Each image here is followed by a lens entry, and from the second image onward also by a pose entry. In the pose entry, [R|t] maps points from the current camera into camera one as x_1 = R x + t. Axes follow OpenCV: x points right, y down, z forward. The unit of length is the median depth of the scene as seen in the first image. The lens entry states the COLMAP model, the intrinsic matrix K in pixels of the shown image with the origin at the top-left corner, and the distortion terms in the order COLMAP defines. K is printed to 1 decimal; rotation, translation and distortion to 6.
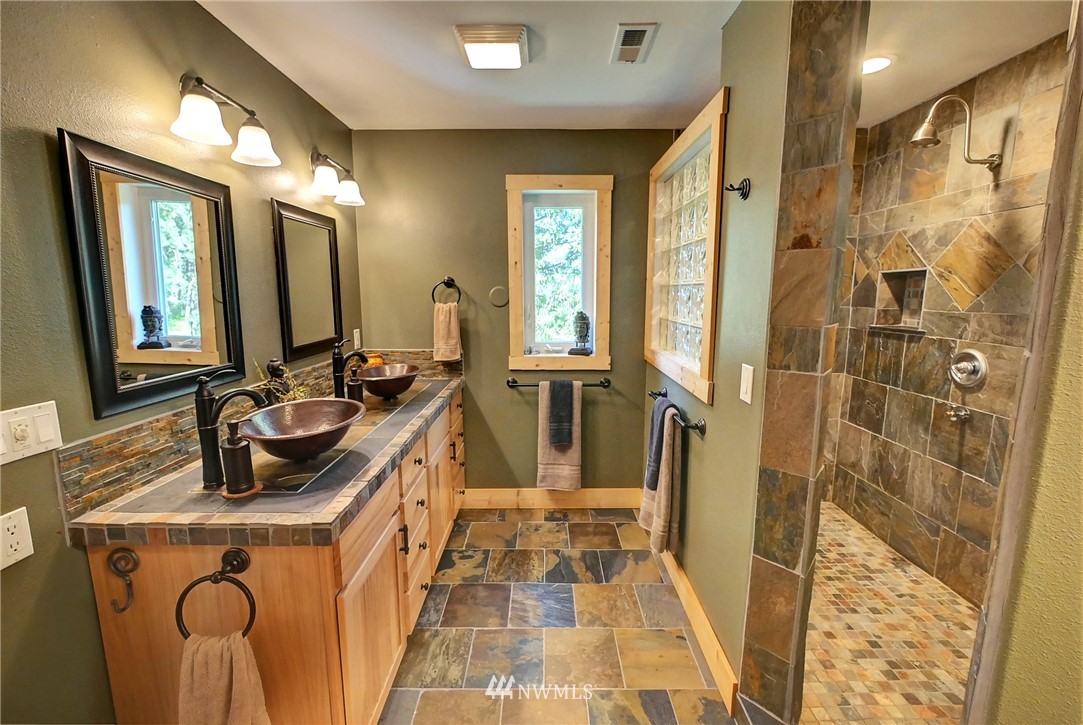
lens RADIAL K [[447.0, 0, 545.3], [0, 447.0, 358.7], [0, 0, 1]] dist [-0.007294, -0.000248]
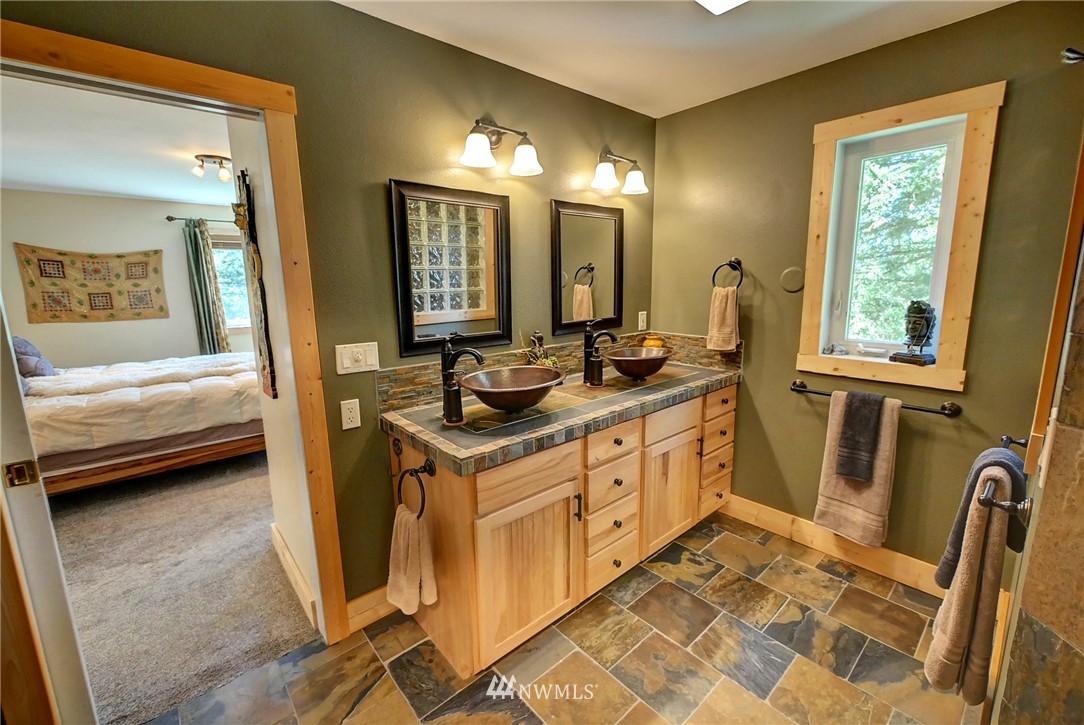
lens RADIAL K [[447.4, 0, 551.0], [0, 447.4, 358.7], [0, 0, 1]] dist [-0.007294, -0.000248]
pose [[0.663542, 0.121337, -0.738234, 0.266108], [-0.097375, 0.992373, 0.075585, -0.016447], [0.741775, 0.021732, 0.670297, 0.148188]]
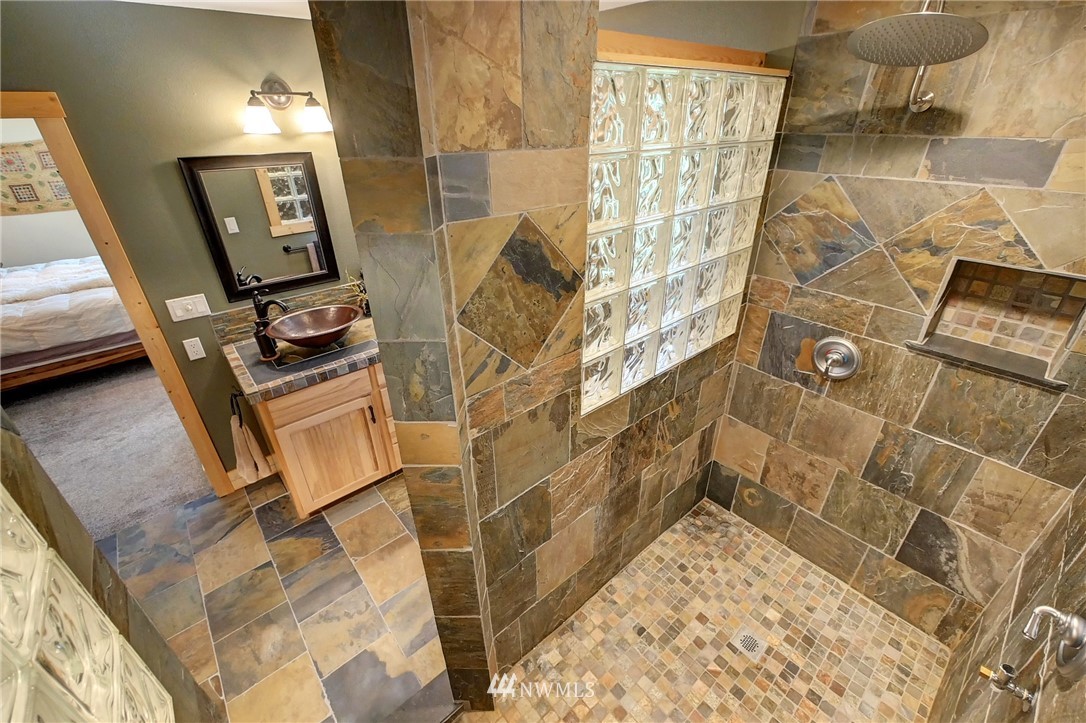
lens RADIAL K [[448.2, 0, 549.0], [0, 448.2, 357.7], [0, 0, 1]] dist [-0.007294, -0.000248]
pose [[0.658268, 0.350692, -0.666107, 0.680433], [-0.102310, 0.918326, 0.382375, -0.271494], [0.745799, -0.183556, 0.640383, 0.347744]]
